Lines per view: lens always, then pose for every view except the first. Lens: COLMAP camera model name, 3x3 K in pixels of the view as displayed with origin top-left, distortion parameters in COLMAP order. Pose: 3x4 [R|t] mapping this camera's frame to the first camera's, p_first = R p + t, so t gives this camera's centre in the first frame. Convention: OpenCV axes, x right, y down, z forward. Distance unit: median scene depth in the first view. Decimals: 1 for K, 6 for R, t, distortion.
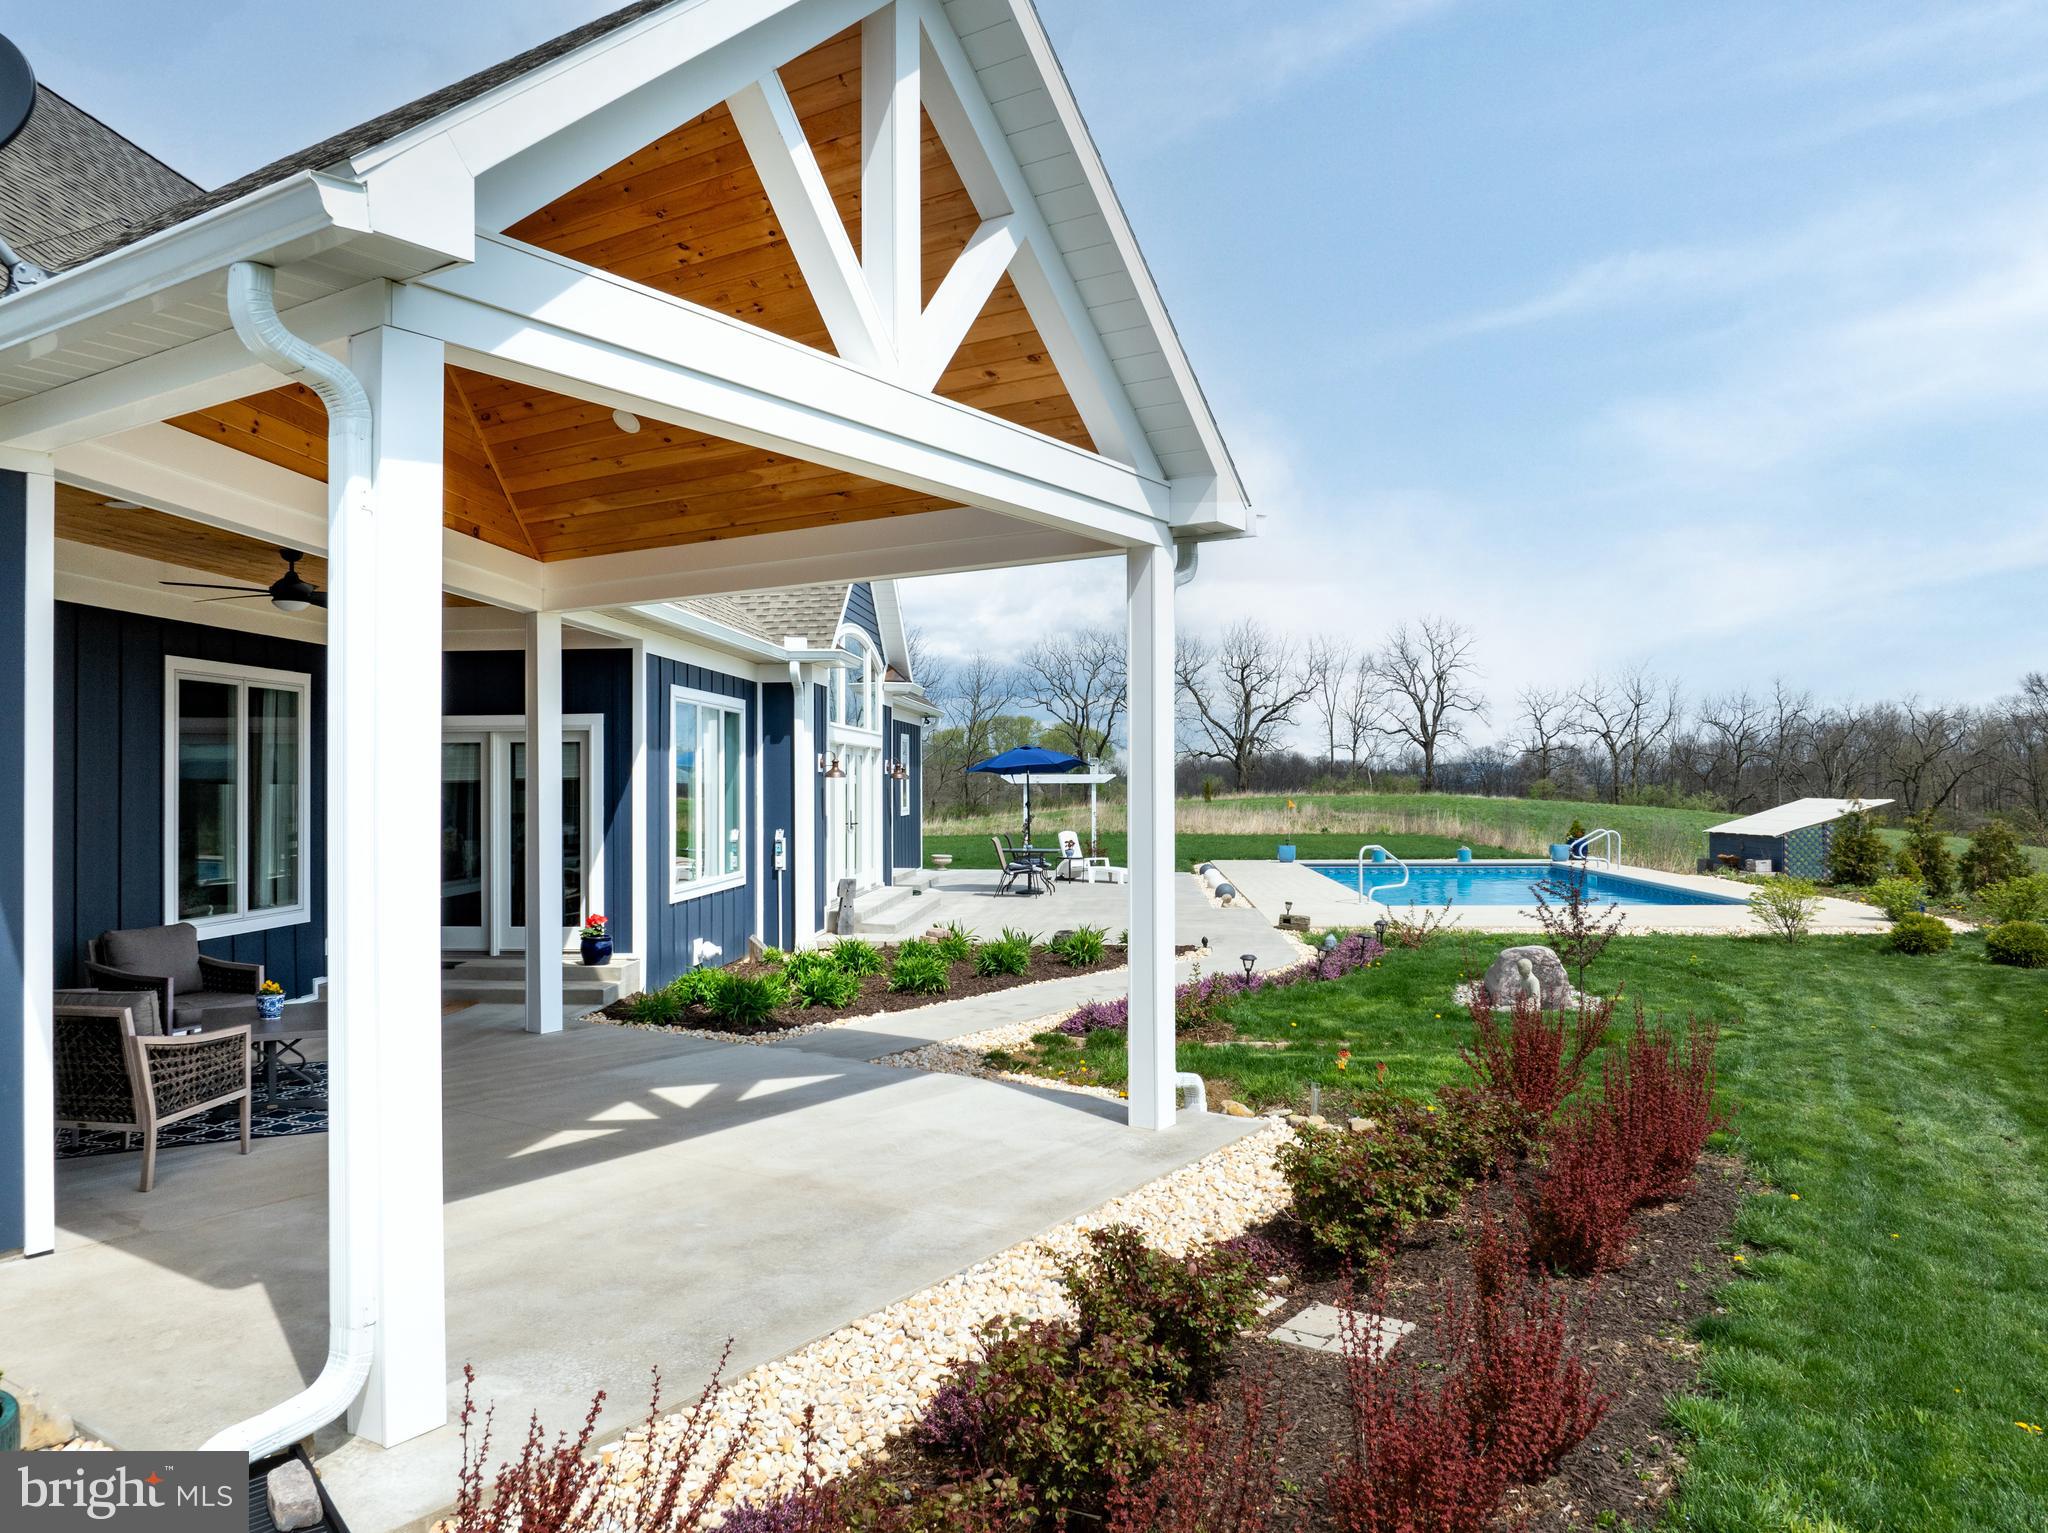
lens RADIAL K [[1432.8, 0, 1010.6], [0, 1432.8, 771.6], [0, 0, 1]] dist [-0.029205, -0.017476]
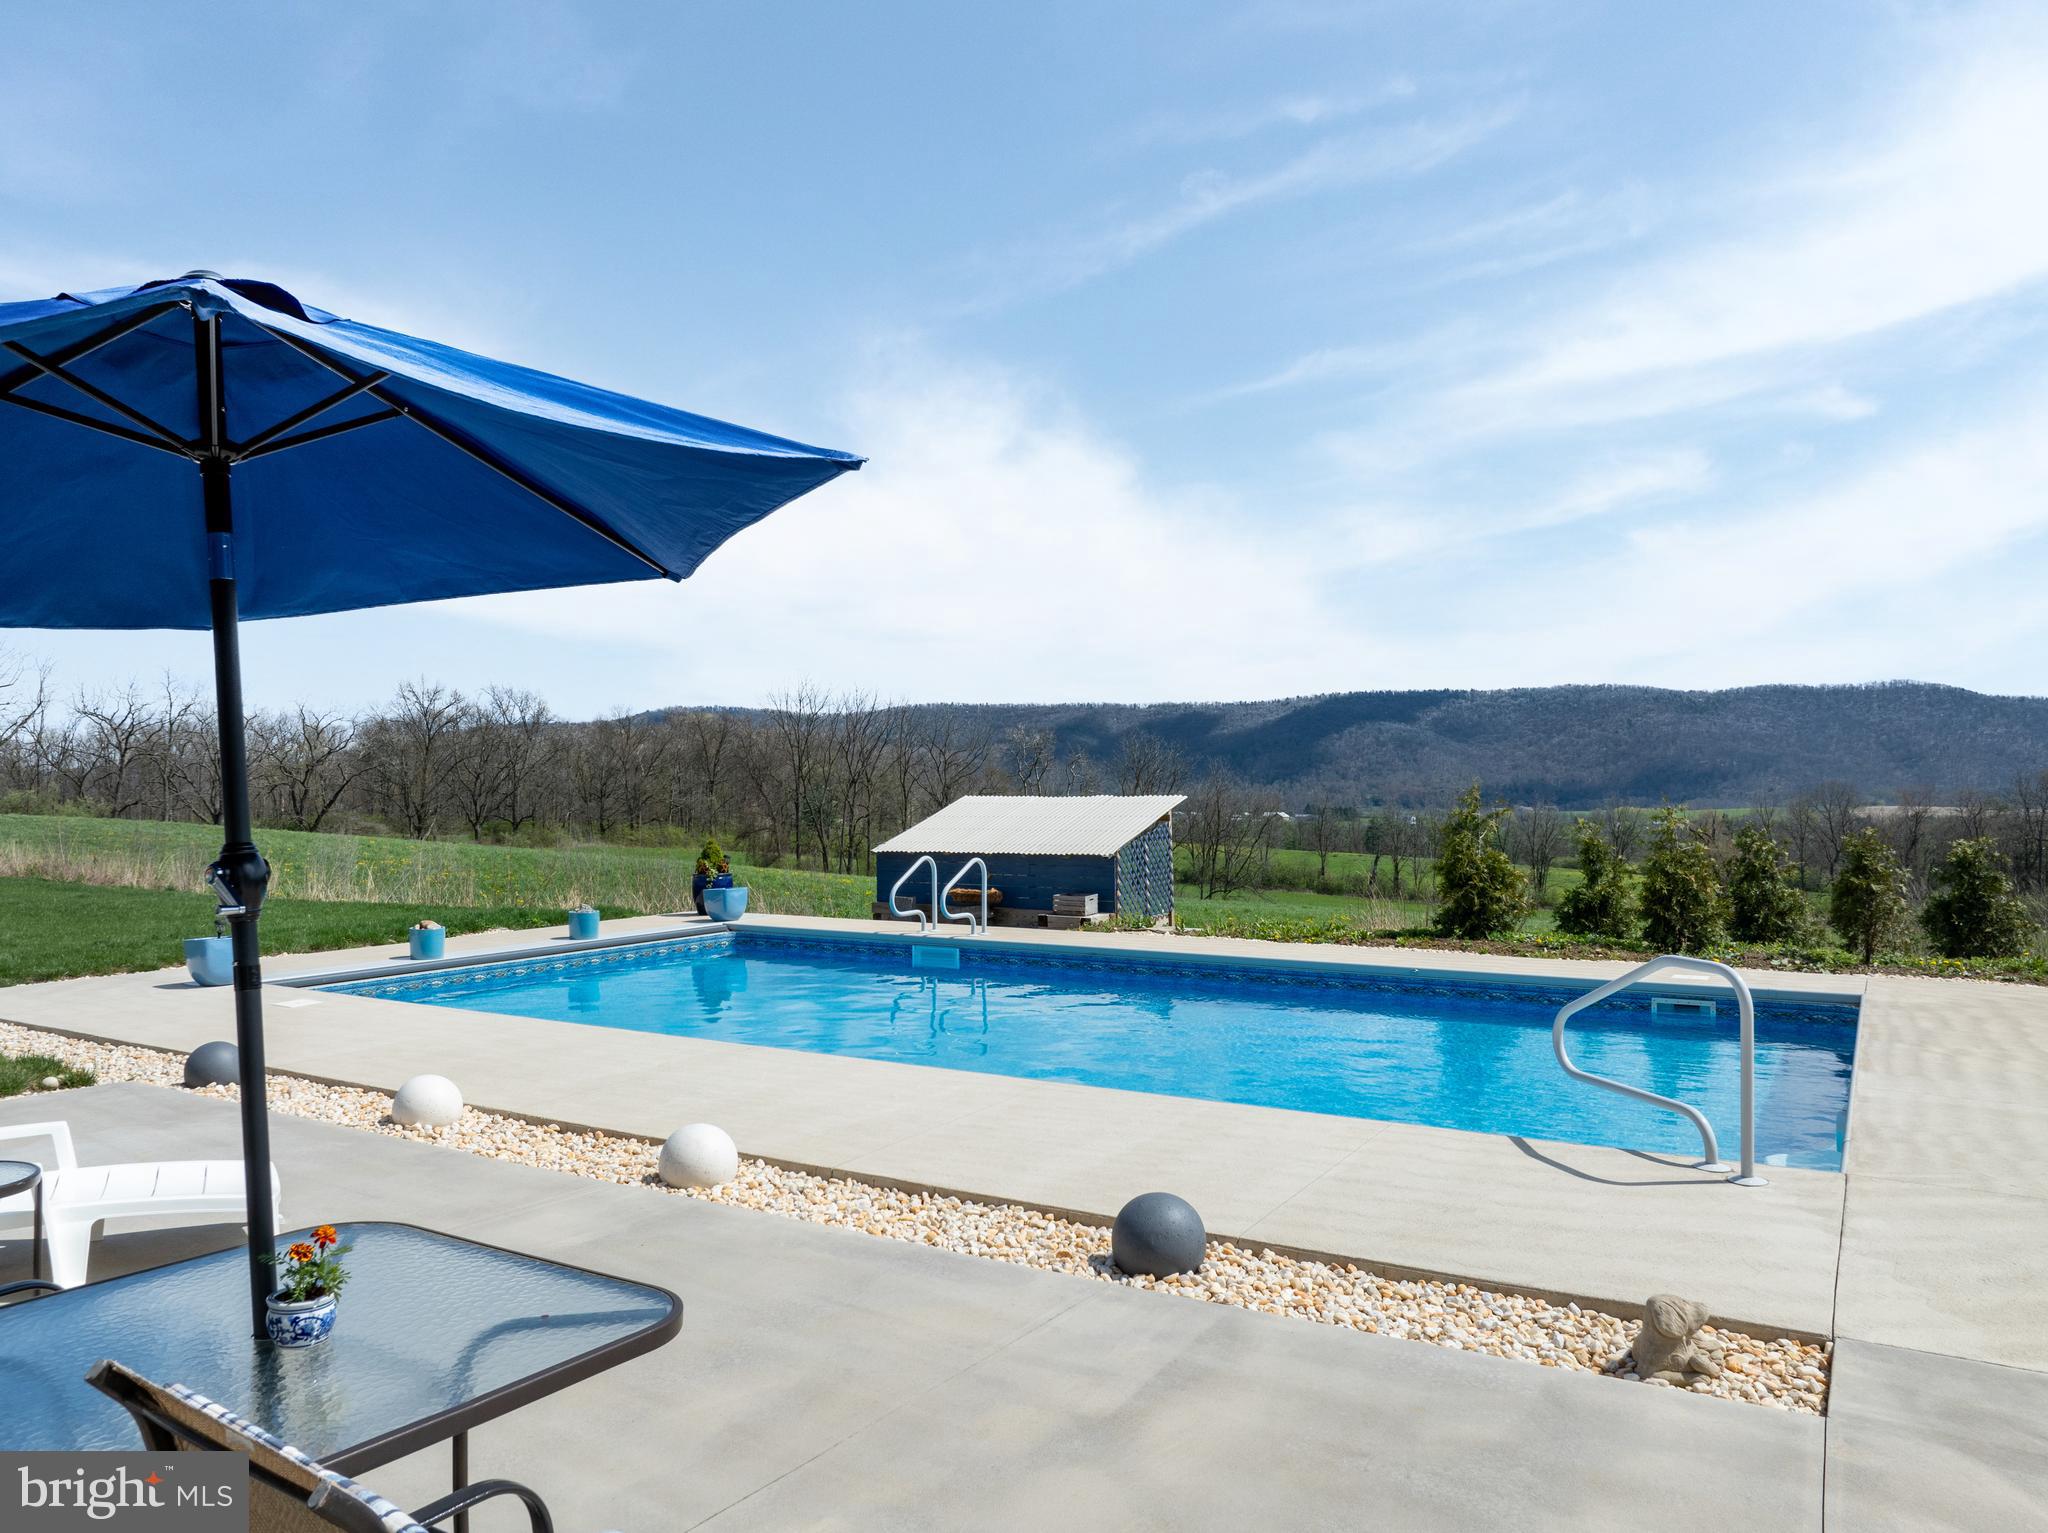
lens RADIAL K [[1432.8, 0, 1010.6], [0, 1432.8, 771.6], [0, 0, 1]] dist [-0.029205, -0.017476]
pose [[0.435162, 0.008799, 0.900309, -0.010173], [-0.004830, 0.999961, -0.007439, 0.002915], [-0.900339, -0.001112, 0.435187, 0.163768]]
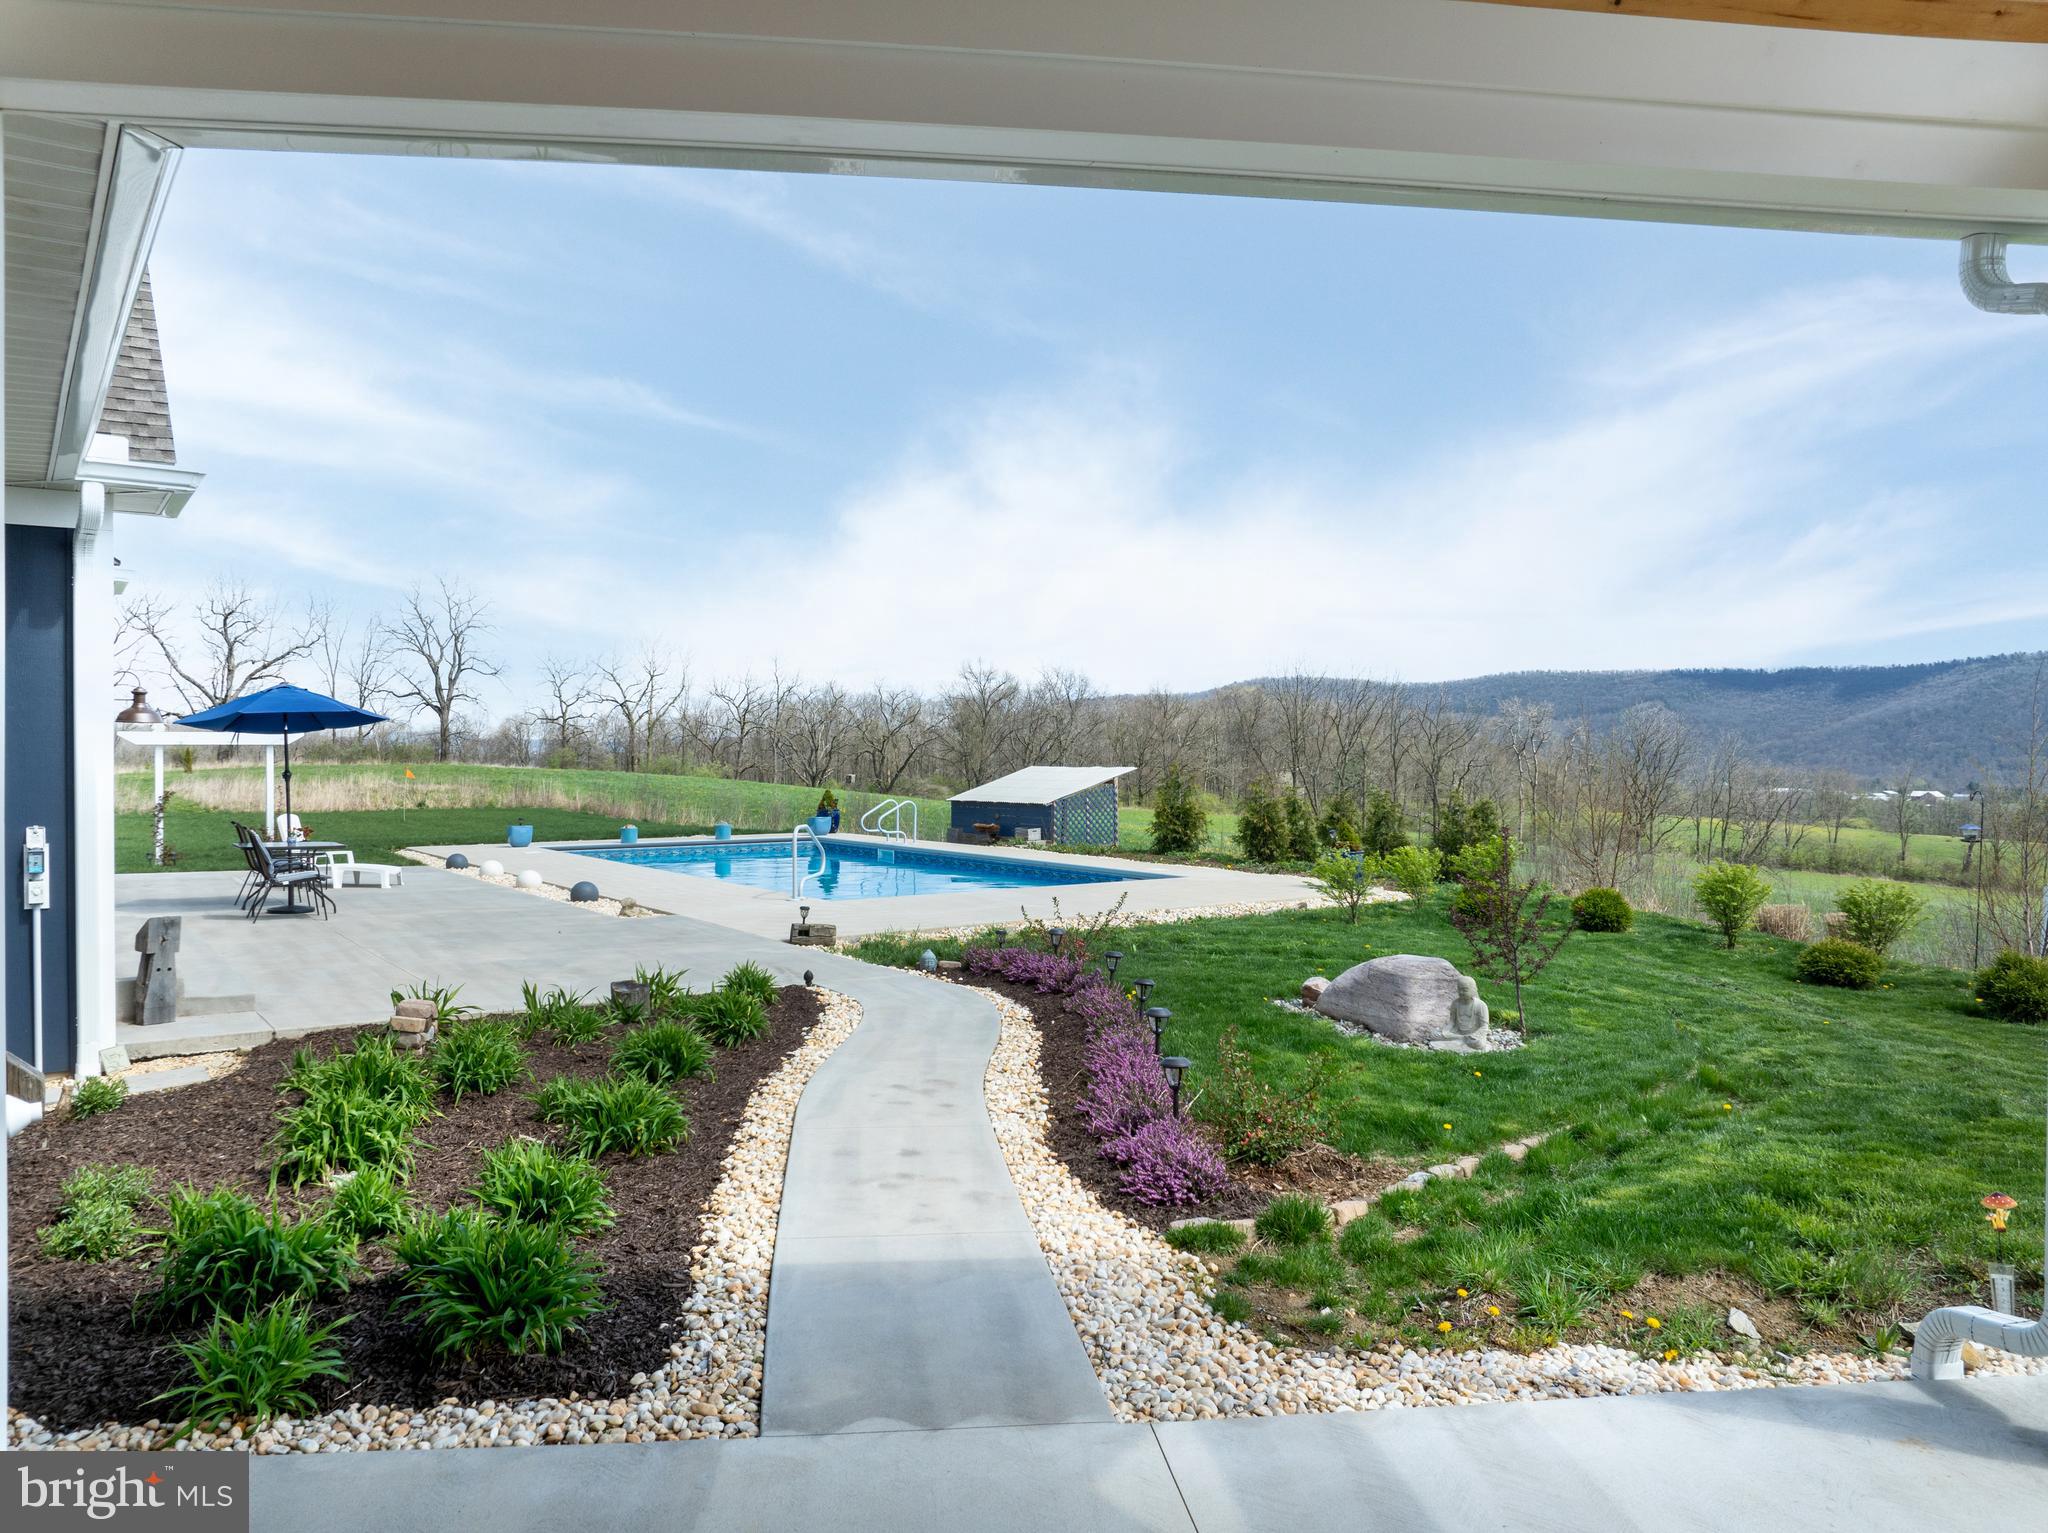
lens RADIAL K [[1432.8, 0, 1010.6], [0, 1432.8, 771.6], [0, 0, 1]] dist [-0.029205, -0.017476]
pose [[0.761704, -0.002896, 0.647918, -0.028177], [-0.010851, 0.999793, 0.017224, 0.001227], [-0.647834, -0.020150, 0.761515, 0.053650]]
